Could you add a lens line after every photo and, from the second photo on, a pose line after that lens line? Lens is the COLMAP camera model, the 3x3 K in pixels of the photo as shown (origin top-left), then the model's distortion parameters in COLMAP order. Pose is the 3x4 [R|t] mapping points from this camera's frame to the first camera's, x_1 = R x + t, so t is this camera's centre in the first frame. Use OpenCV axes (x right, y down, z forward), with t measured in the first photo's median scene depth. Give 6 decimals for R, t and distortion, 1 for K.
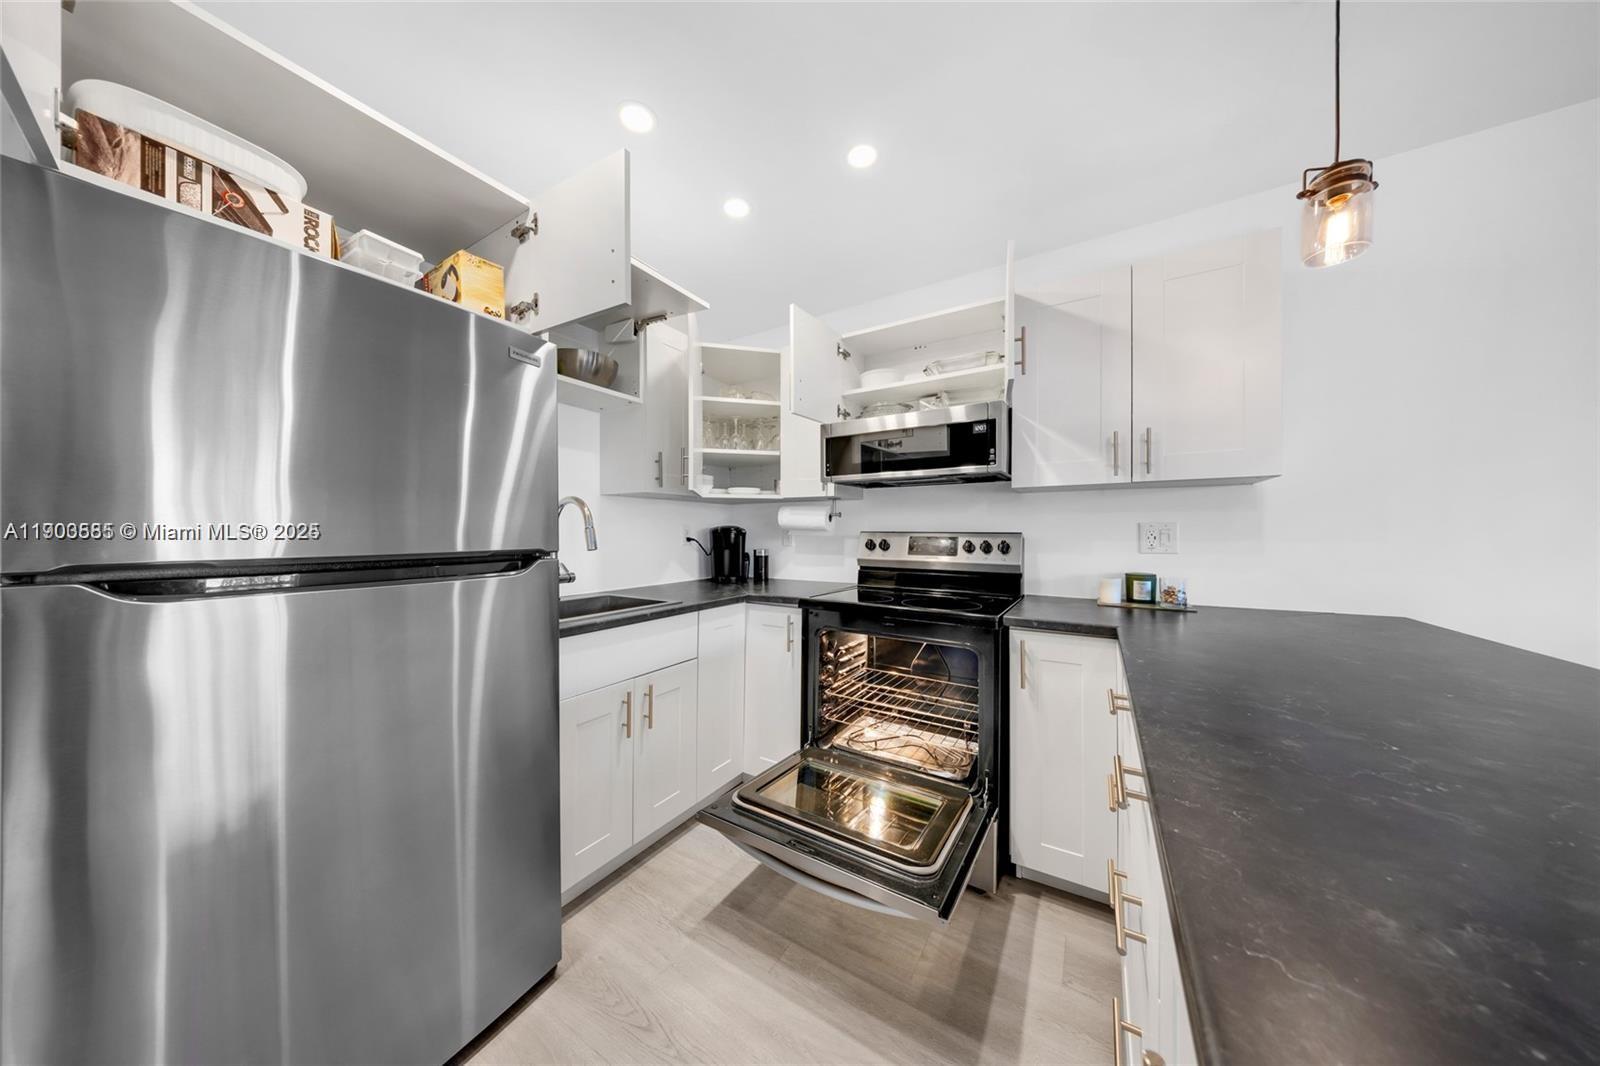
lens RADIAL K [[465.3, 0, 800.0], [0, 465.3, 533.0], [0, 0, 1]] dist [-0.000092, -0.000035]
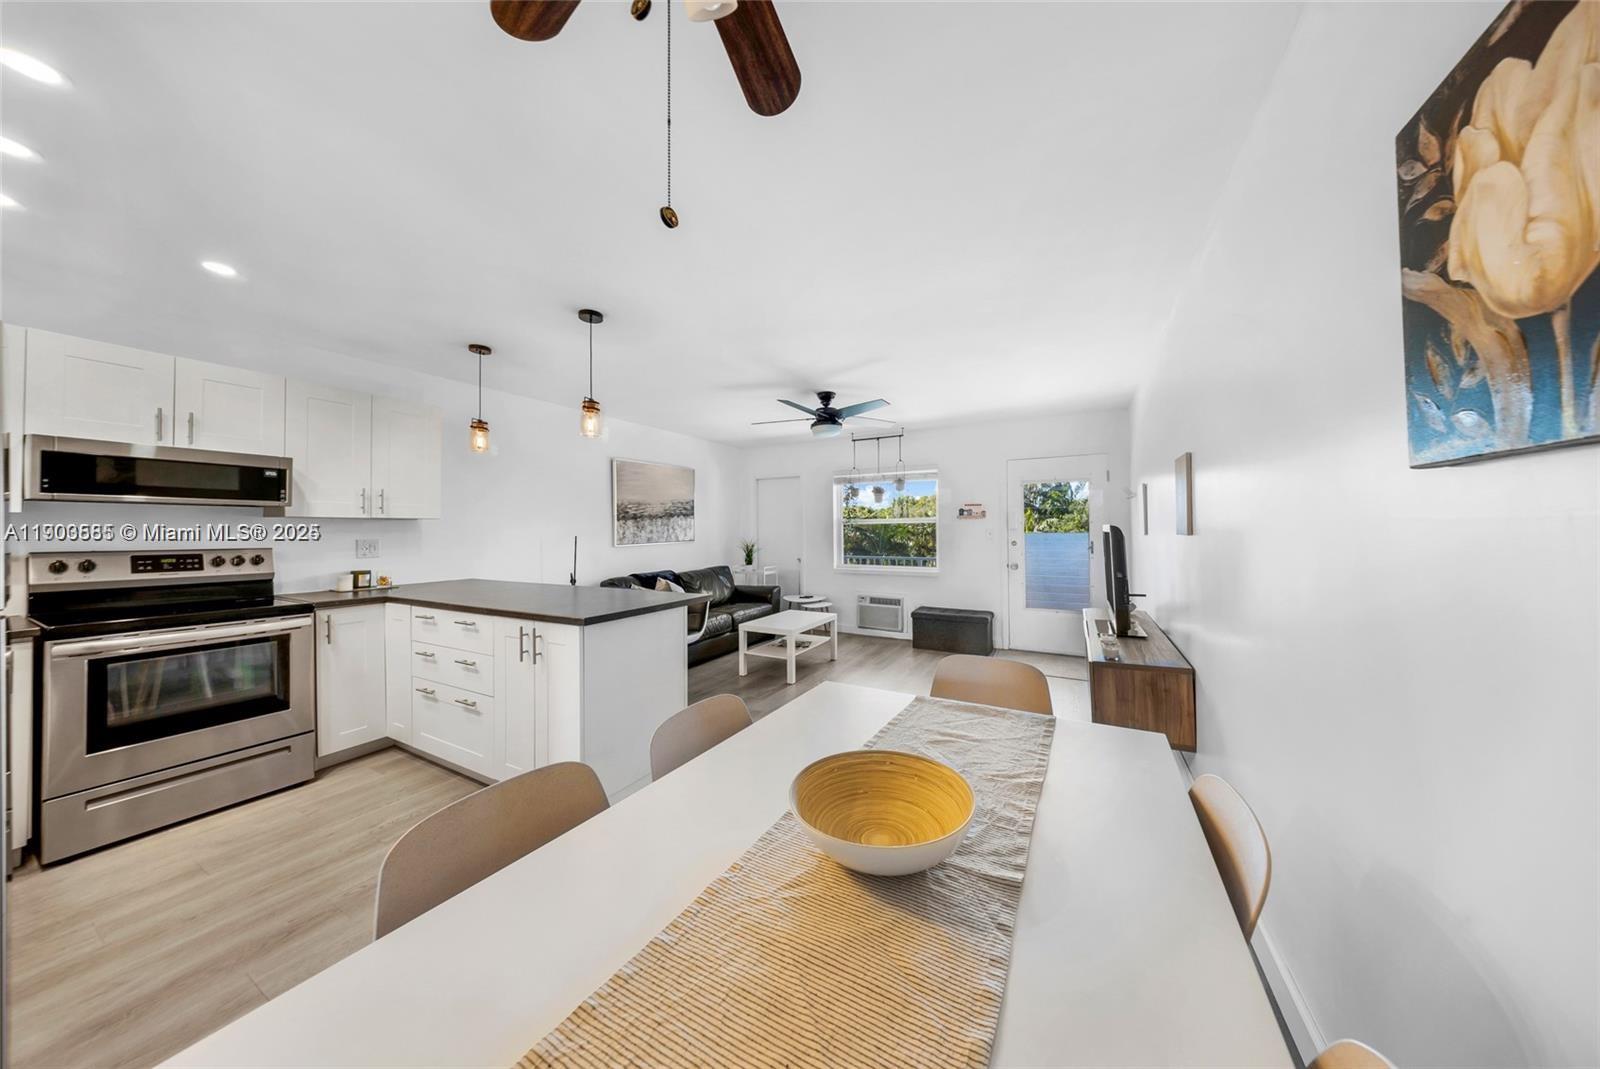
lens RADIAL K [[506.1, 0, 812.3], [0, 506.1, 526.8], [0, 0, 1]] dist [-0.000668, -0.000074]
pose [[-0.058737, 0.005533, 0.998258, -1.028349], [0.006784, 0.999964, -0.005143, -0.042405], [-0.998250, 0.006470, -0.058772, -0.436737]]
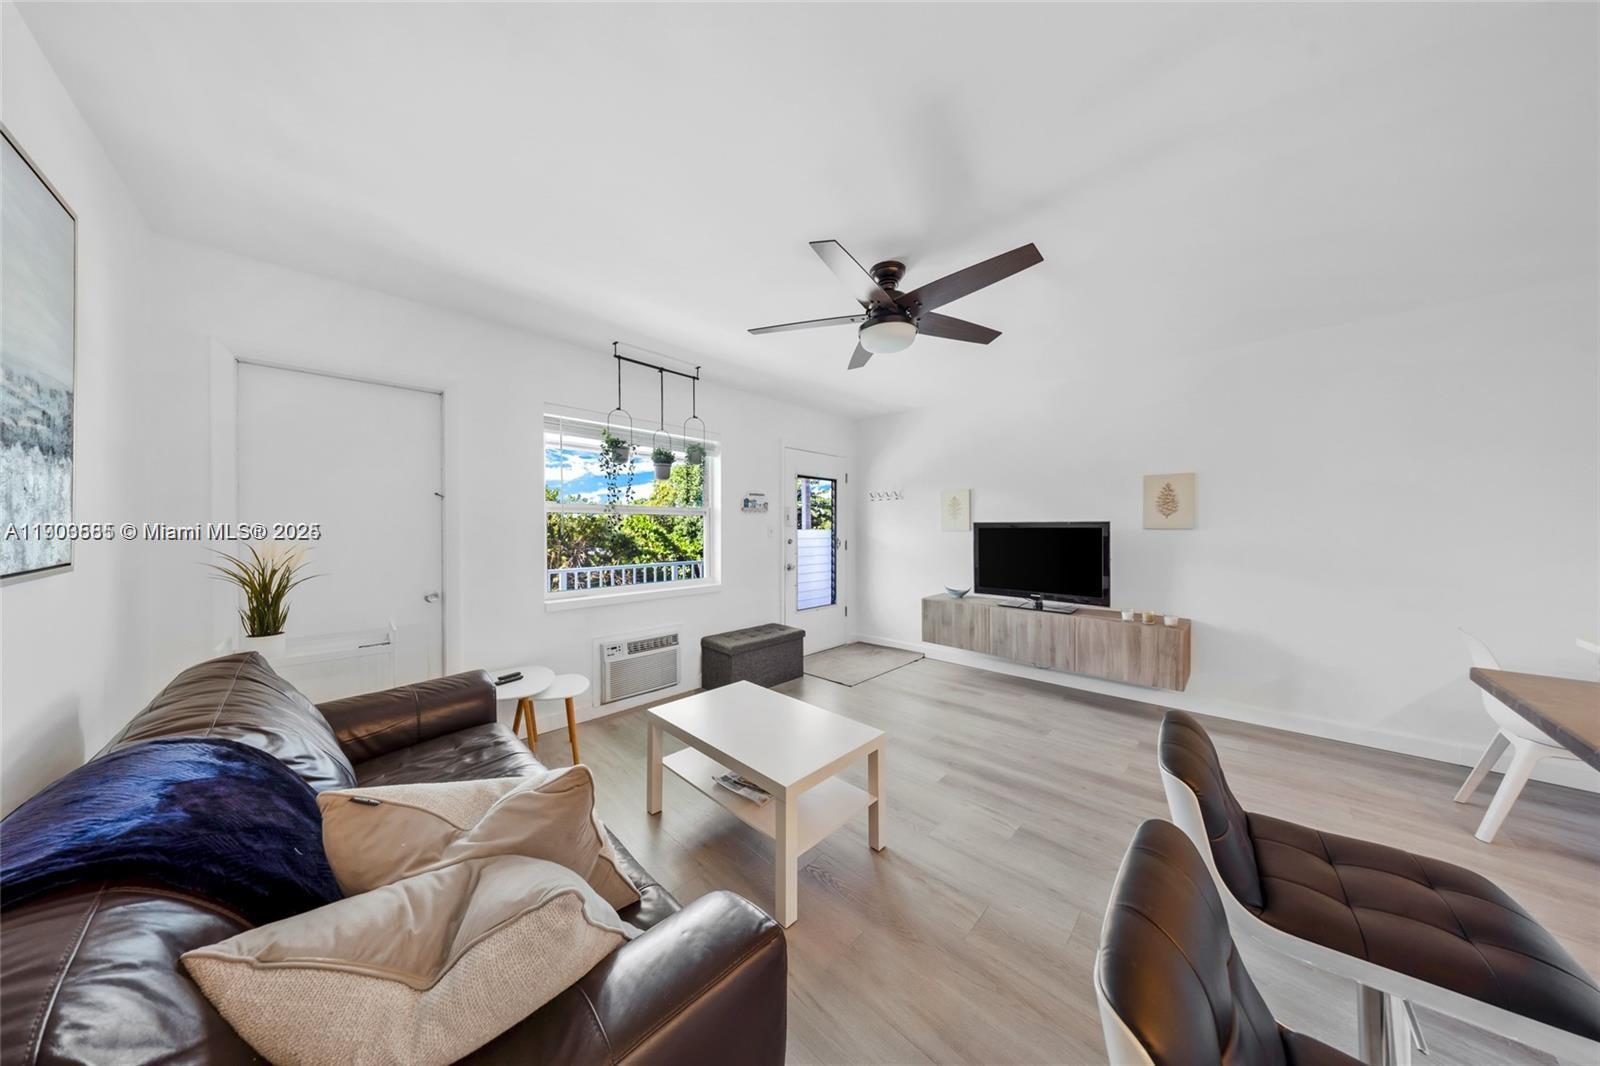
lens RADIAL K [[465.3, 0, 800.0], [0, 465.3, 533.0], [0, 0, 1]] dist [-0.000092, -0.000035]
pose [[-0.973883, -0.000149, 0.227050, 1.011043], [0.002465, 0.999934, 0.011232, -0.025644], [-0.227037, 0.011498, -0.973818, 0.436050]]
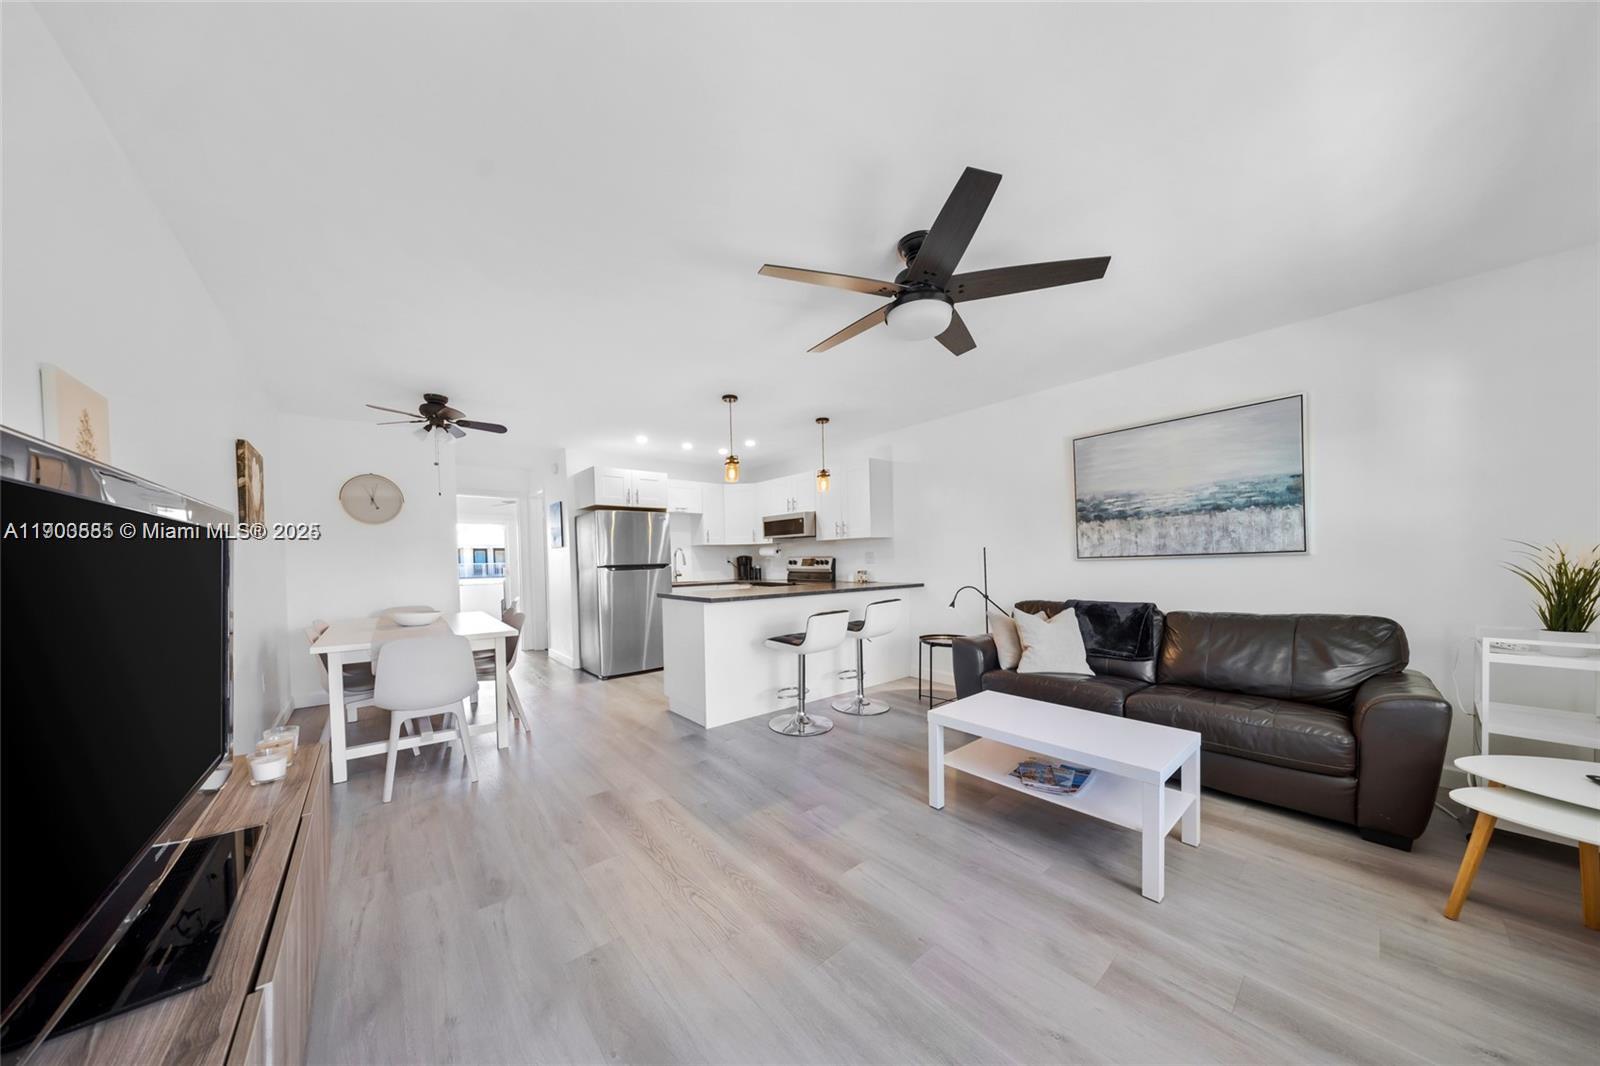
lens RADIAL K [[492.3, 0, 783.8], [0, 492.3, 563.8], [0, 0, 1]] dist [-0.000973, -0.000080]
pose [[0.941663, -0.012808, -0.336313, 1.123645], [0.015235, 0.999873, 0.004580, 0.022244], [0.336212, -0.009437, 0.941739, -1.633608]]
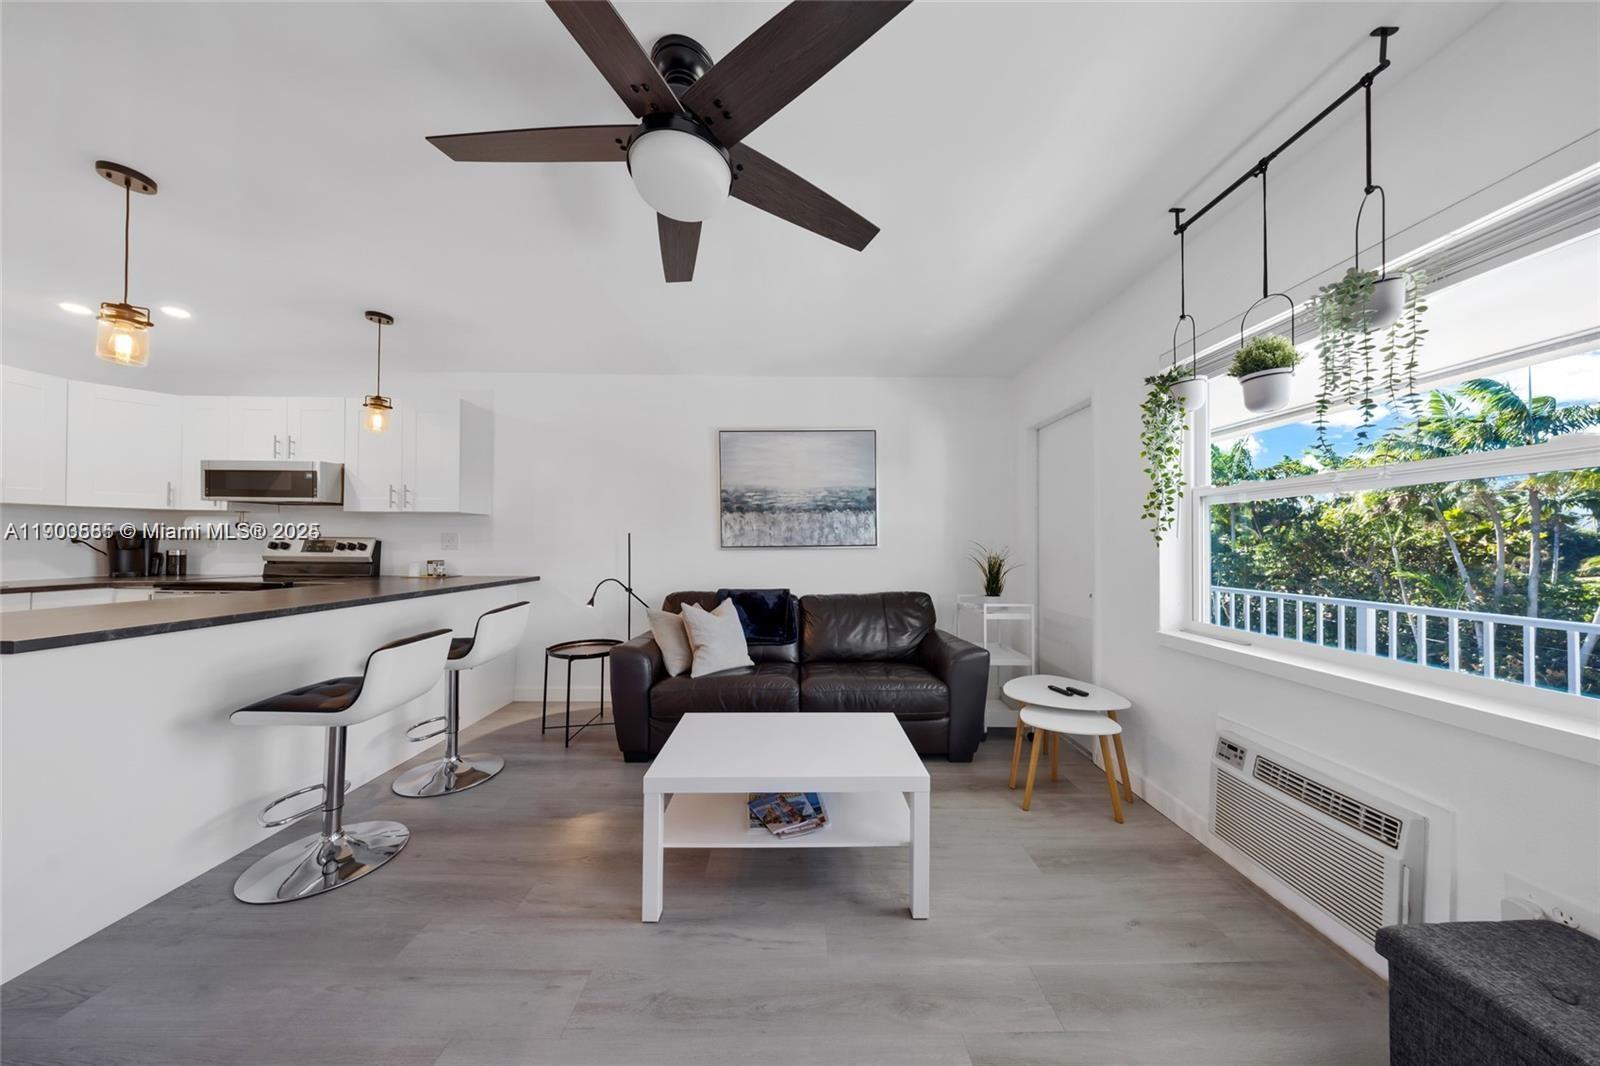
lens RADIAL K [[465.3, 0, 800.0], [0, 465.3, 533.0], [0, 0, 1]] dist [-0.000092, -0.000035]
pose [[0.848165, 0.019708, 0.529366, 0.871185], [-0.006140, 0.999606, -0.027378, 0.018083], [-0.529697, 0.019971, 0.847952, -1.198018]]
